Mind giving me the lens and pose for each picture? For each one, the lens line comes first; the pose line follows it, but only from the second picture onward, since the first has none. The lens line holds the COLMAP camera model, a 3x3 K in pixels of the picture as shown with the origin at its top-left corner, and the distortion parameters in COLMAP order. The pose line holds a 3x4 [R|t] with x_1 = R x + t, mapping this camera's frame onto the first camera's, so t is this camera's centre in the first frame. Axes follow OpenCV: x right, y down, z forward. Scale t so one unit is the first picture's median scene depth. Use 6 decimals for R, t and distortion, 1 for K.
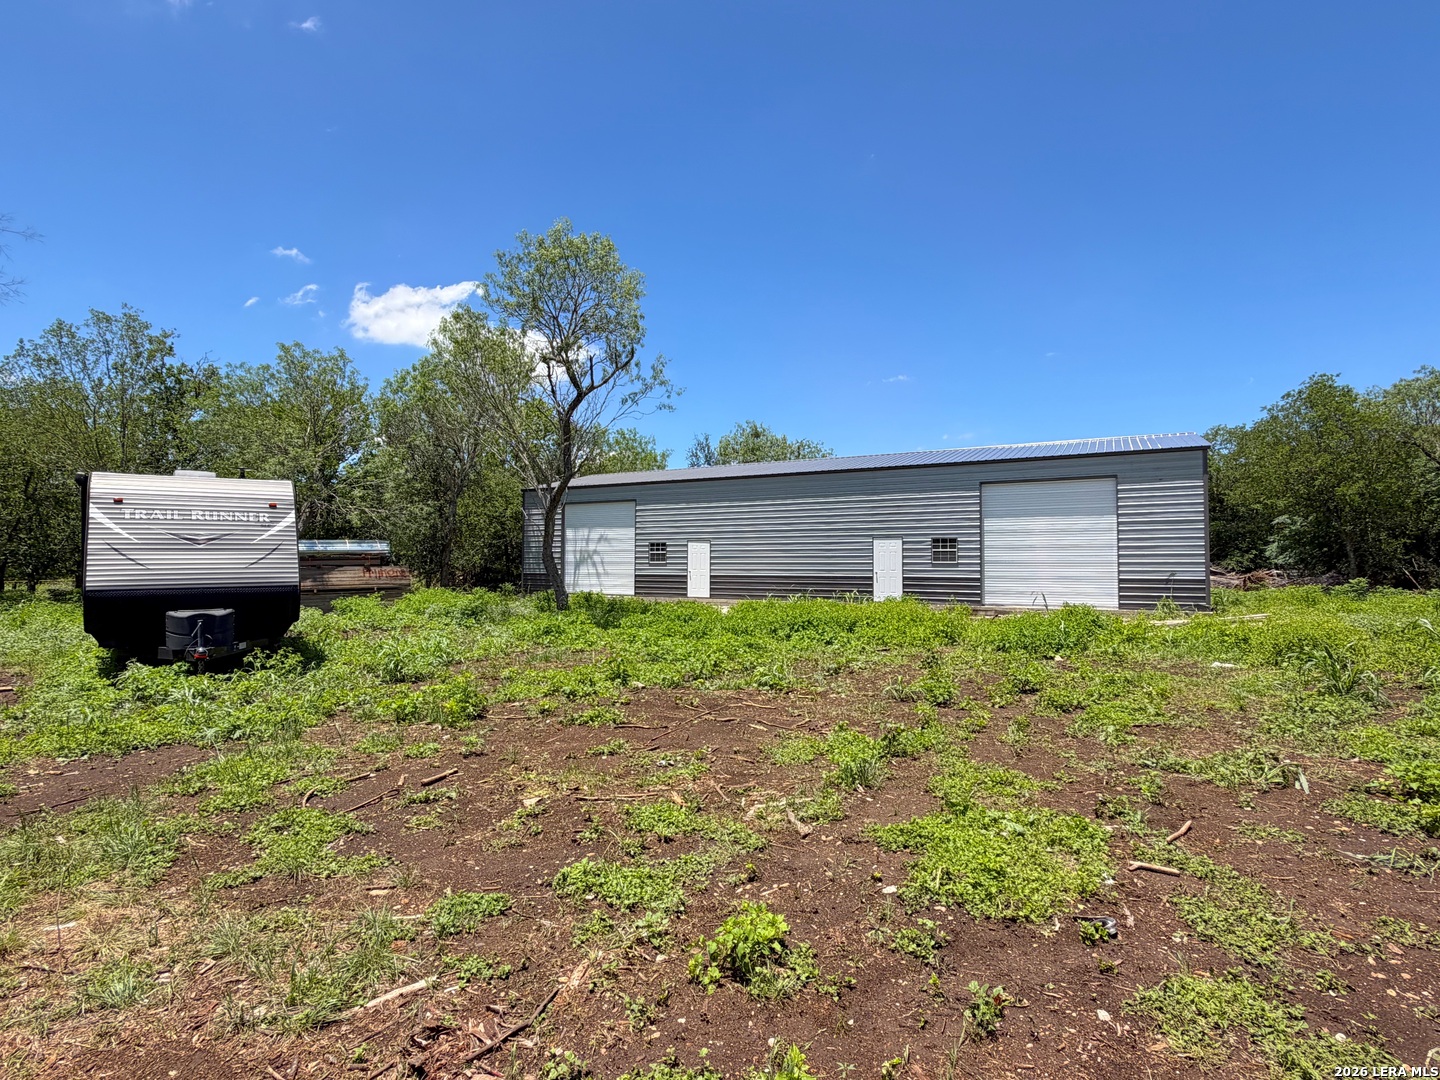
lens RADIAL K [[734.2, 0, 715.6], [0, 734.2, 536.3], [0, 0, 1]] dist [-0.017272, 0.004666]
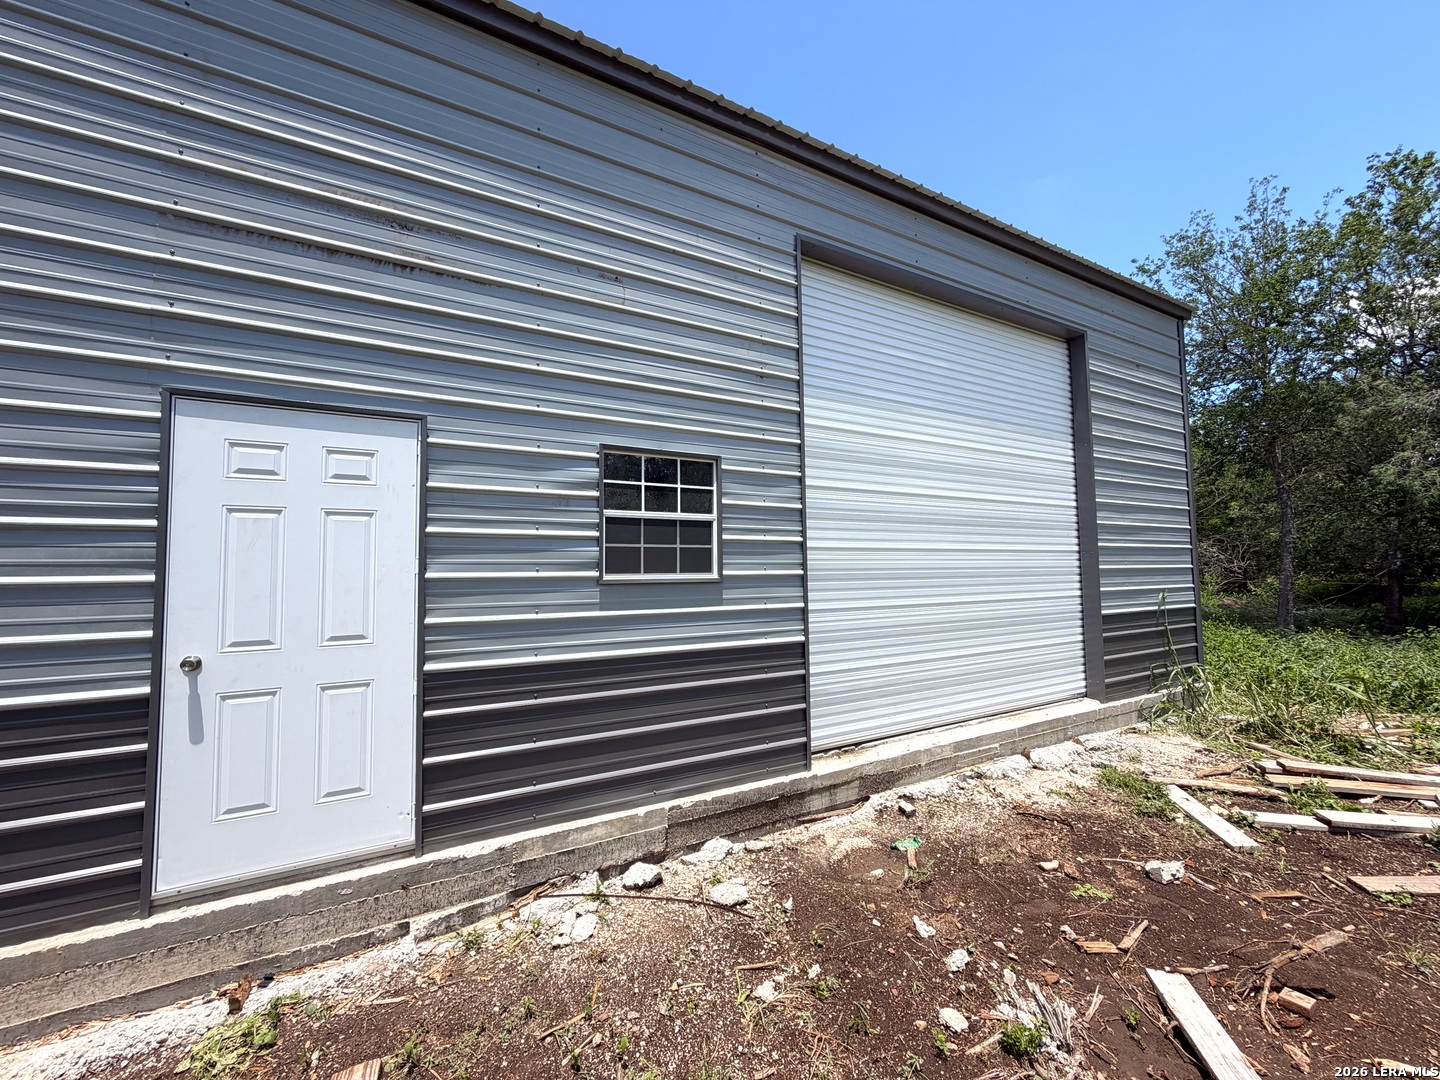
lens RADIAL K [[574.4, 0, 715.4], [0, 574.4, 539.3], [0, 0, 1]] dist [0.003567, 0.000209]
pose [[0.544417, 0.042090, 0.837758, 0.206008], [-0.022755, 0.999114, -0.035410, 0.032882], [-0.838506, 0.000214, 0.544892, 0.973807]]
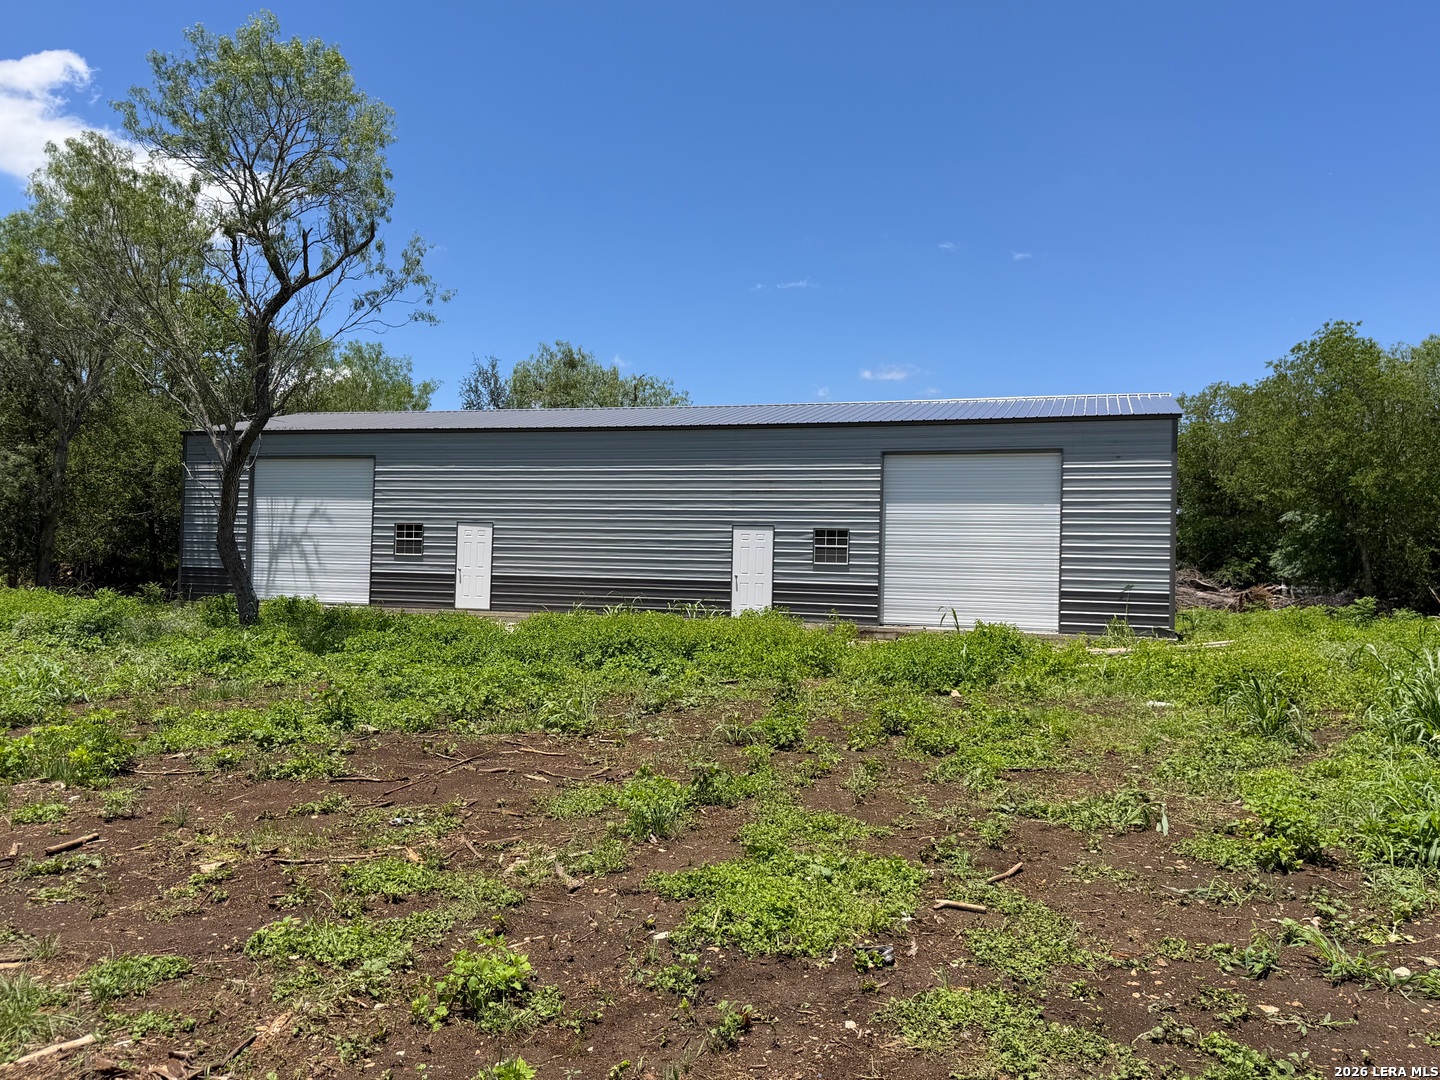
lens RADIAL K [[1134.0, 0, 727.8], [0, 1134.0, 543.5], [0, 0, 1]] dist [0.068285, -0.102910]
pose [[0.981322, 0.025007, 0.190738, 0.007550], [-0.029015, 0.999412, 0.018249, -0.000854], [-0.190170, -0.023443, 0.981471, -0.052987]]
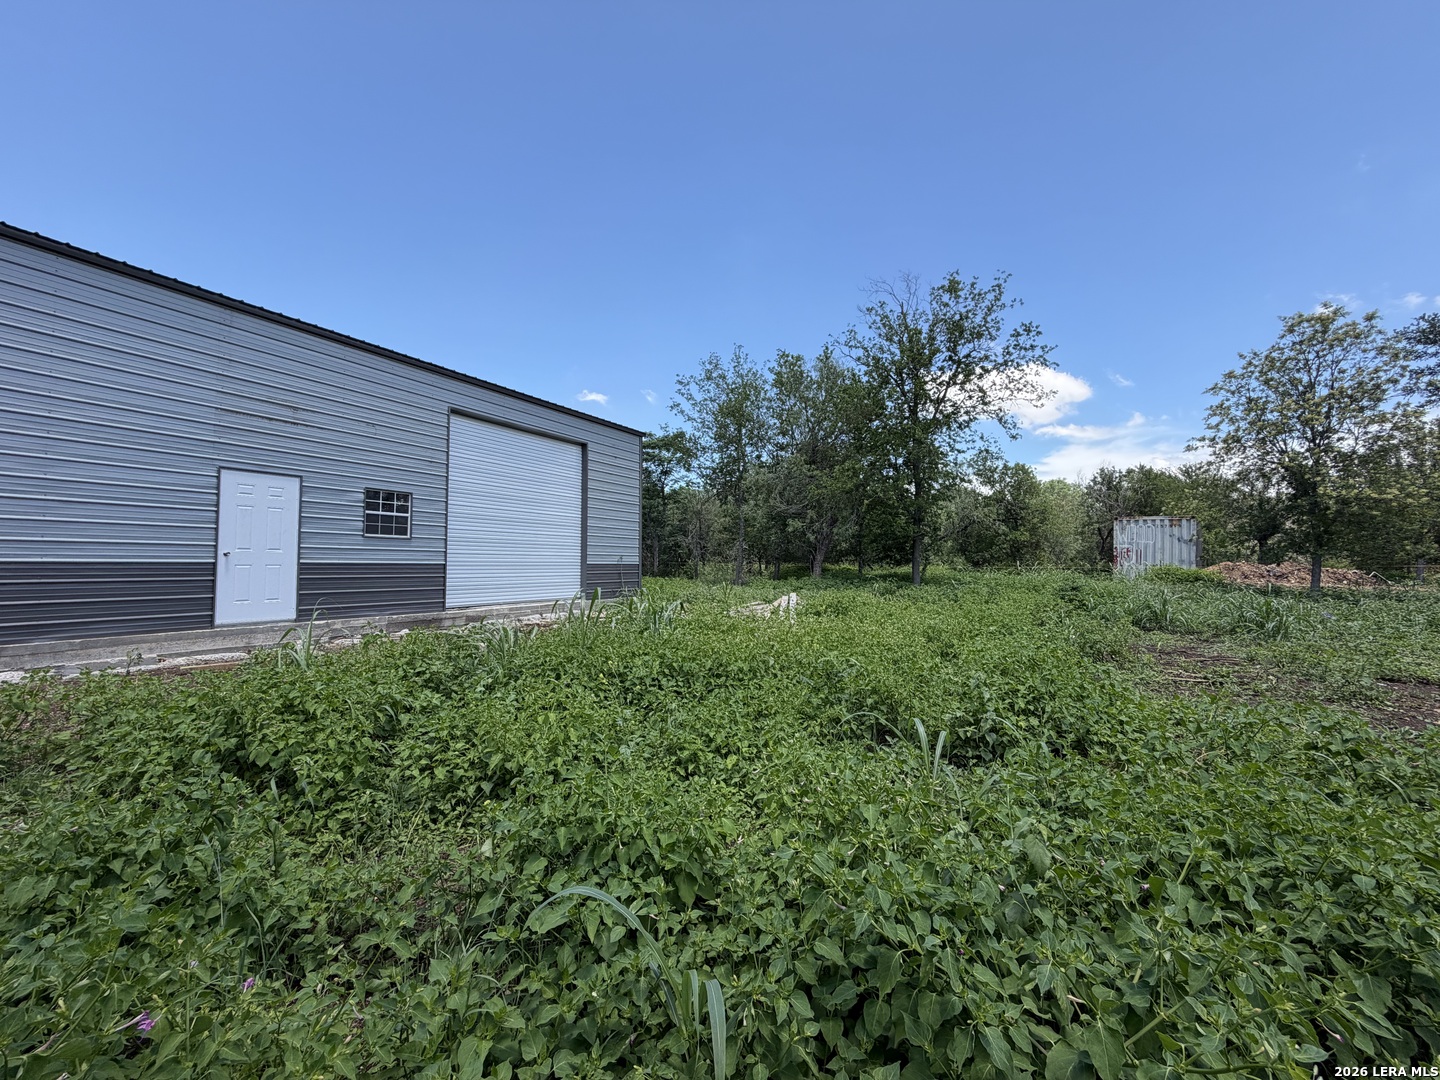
lens RADIAL K [[574.4, 0, 718.9], [0, 574.4, 540.9], [0, 0, 1]] dist [0.003567, 0.000209]
pose [[0.020940, 0.036781, 0.999104, -0.108784], [-0.047701, 0.998222, -0.035749, 0.045679], [-0.998642, -0.046909, 0.022658, 0.806569]]
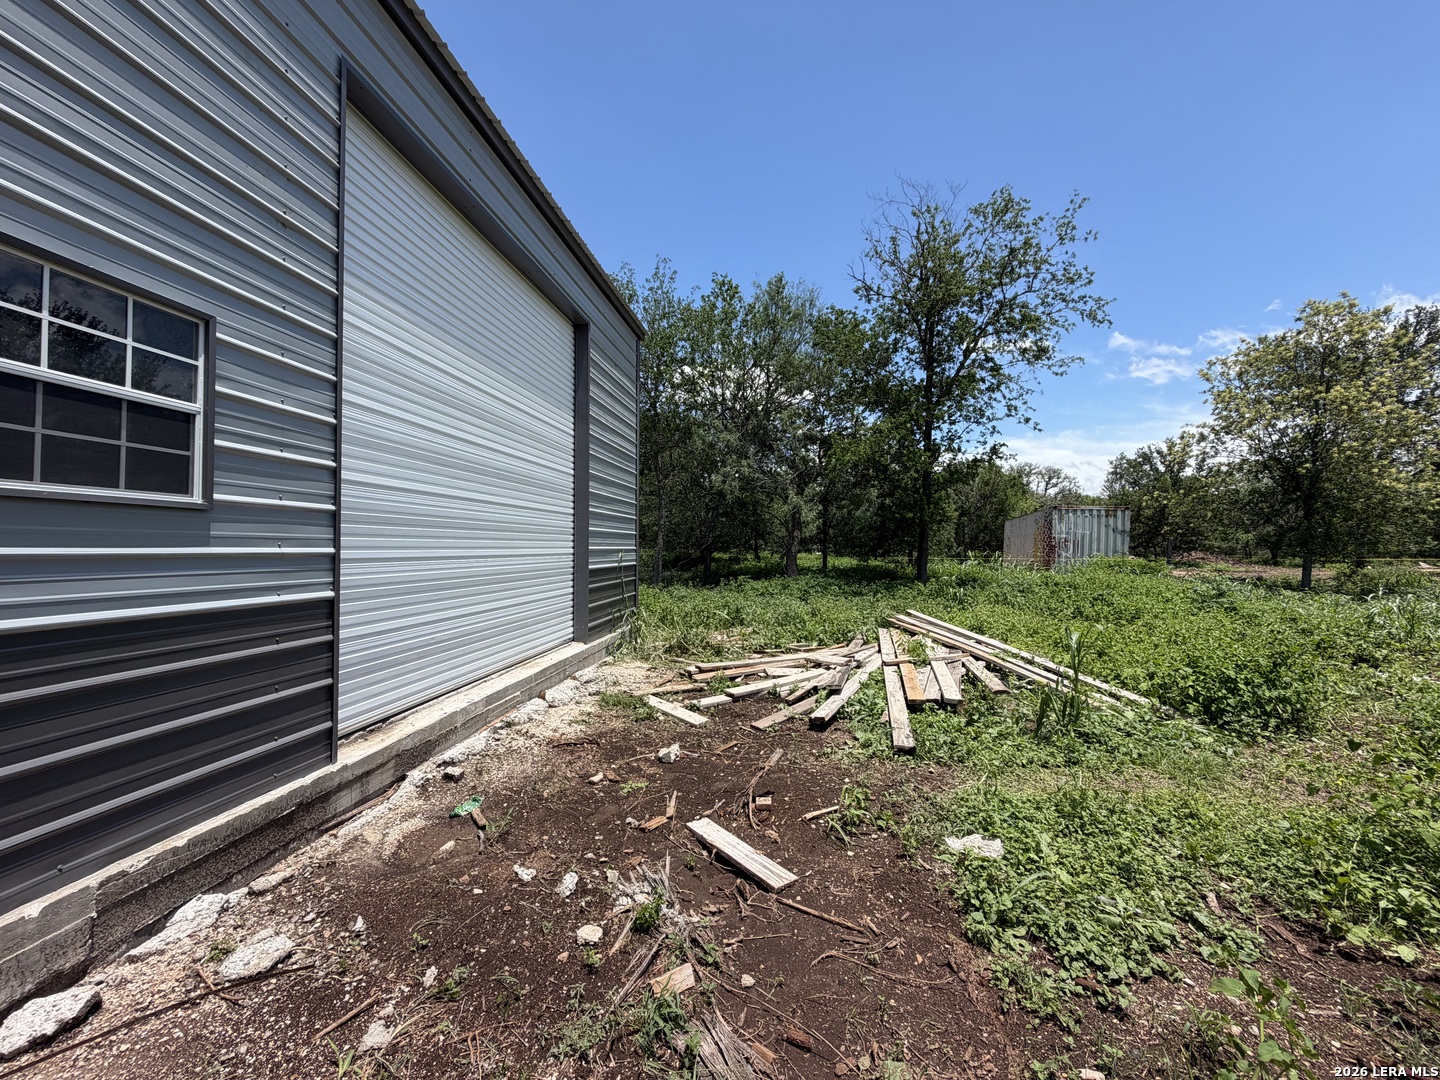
lens RADIAL K [[574.4, 0, 719.2], [0, 574.4, 539.7], [0, 0, 1]] dist [0.003567, 0.000209]
pose [[-0.345348, 0.010806, 0.938412, 0.211686], [-0.044609, 0.998614, -0.027916, 0.044036], [-0.937414, -0.051502, -0.344388, 1.011470]]
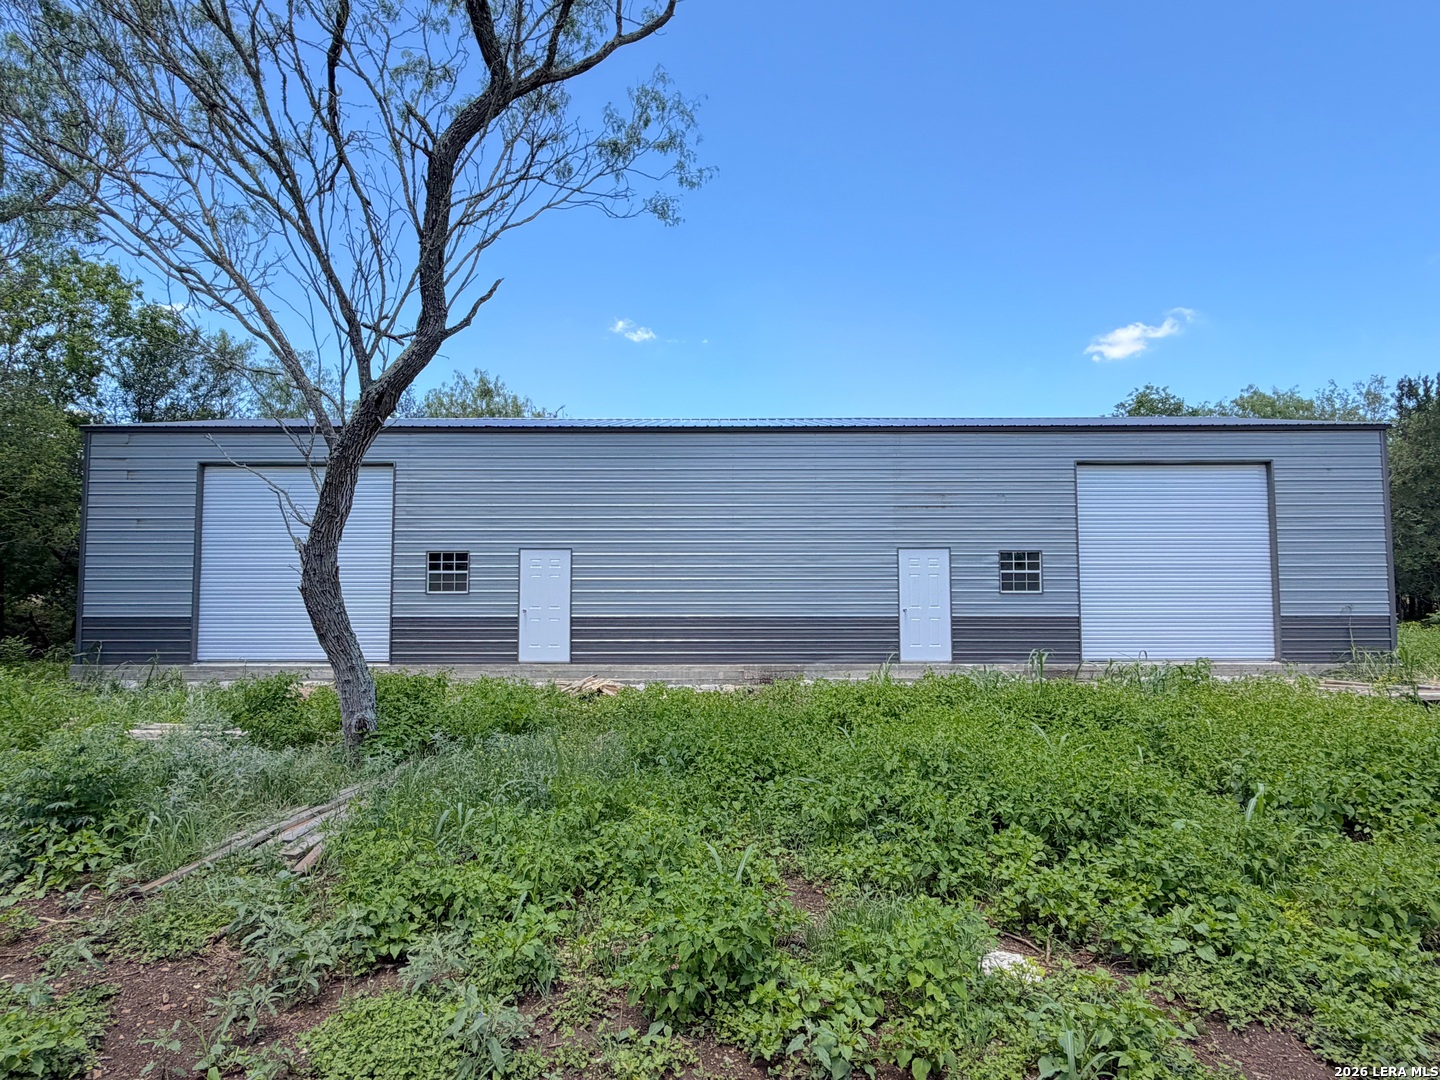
lens RADIAL K [[829.1, 0, 707.0], [0, 829.1, 537.7], [0, 0, 1]] dist [-0.002129, -0.000728]
pose [[0.879944, 0.027667, 0.474271, -0.248101], [-0.015800, 0.999455, -0.028990, 0.016289], [-0.474815, 0.018016, 0.879901, 0.570206]]
